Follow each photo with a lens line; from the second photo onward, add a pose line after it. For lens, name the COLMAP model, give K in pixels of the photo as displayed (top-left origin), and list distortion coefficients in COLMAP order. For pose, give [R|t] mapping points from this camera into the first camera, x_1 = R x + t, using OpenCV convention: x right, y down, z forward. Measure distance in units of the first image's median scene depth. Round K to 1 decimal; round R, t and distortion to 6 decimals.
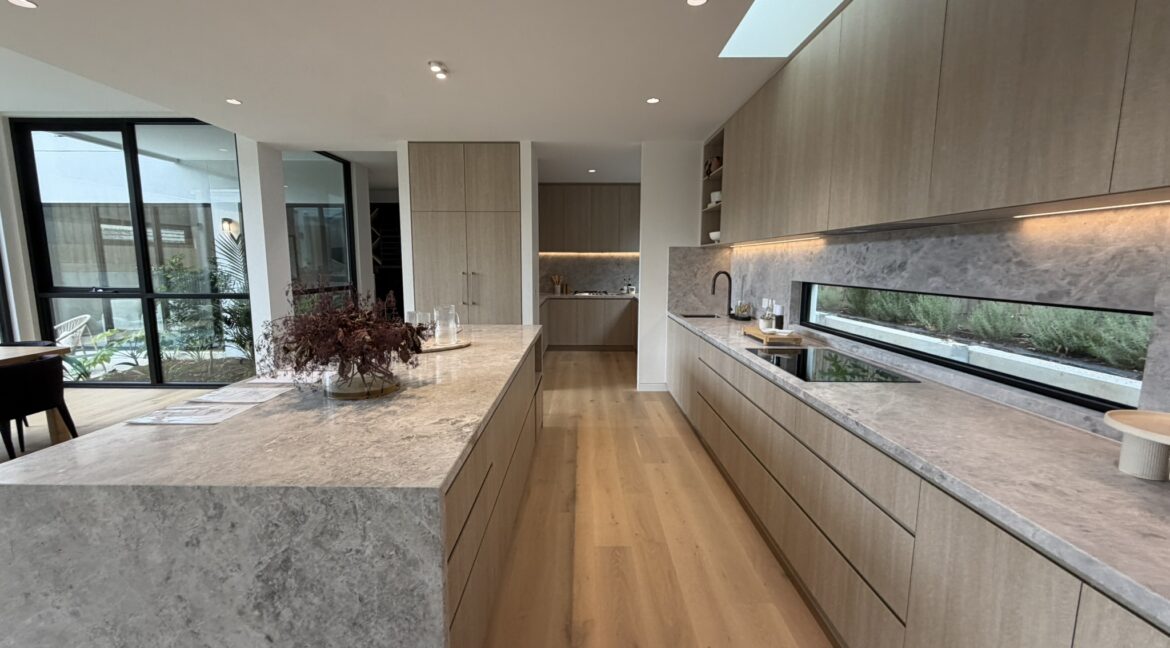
lens RADIAL K [[463.3, 0, 578.2], [0, 463.3, 321.6], [0, 0, 1]] dist [-0.003181, -0.000166]
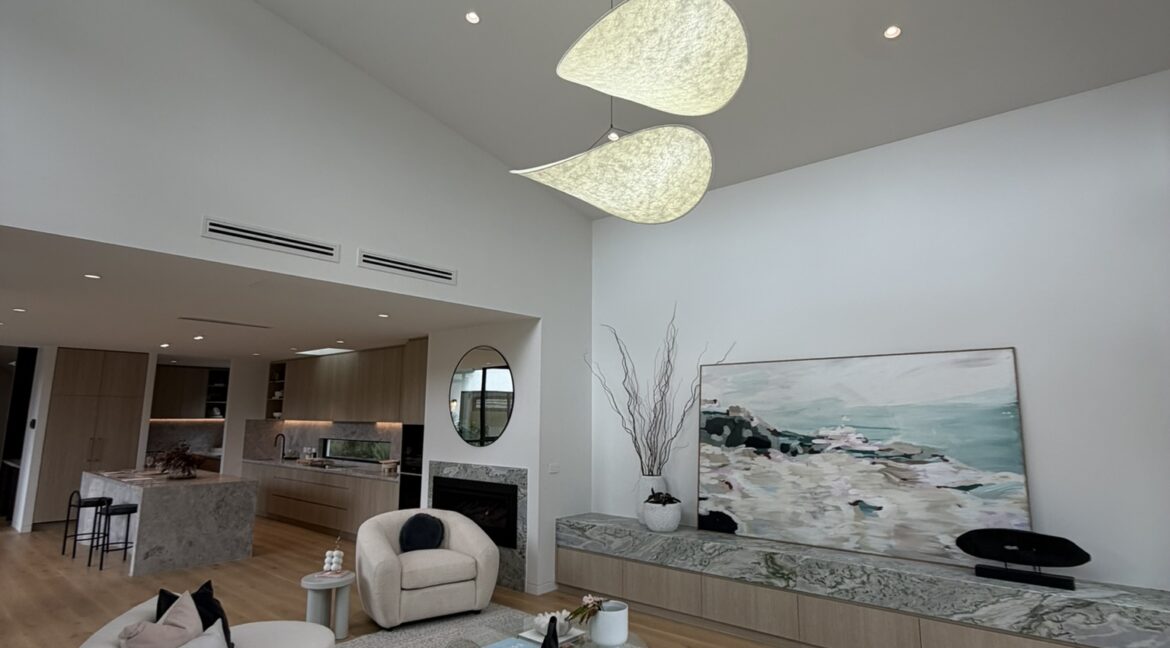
lens RADIAL K [[611.5, 0, 585.0], [0, 611.5, 324.0], [0, 0, 1]] dist [-0.001040, 0.000196]
pose [[0.648345, 0.115273, 0.752569, -0.850408], [0.093176, 0.969027, -0.228701, 0.148697], [-0.755623, 0.218399, 0.617524, -1.644285]]
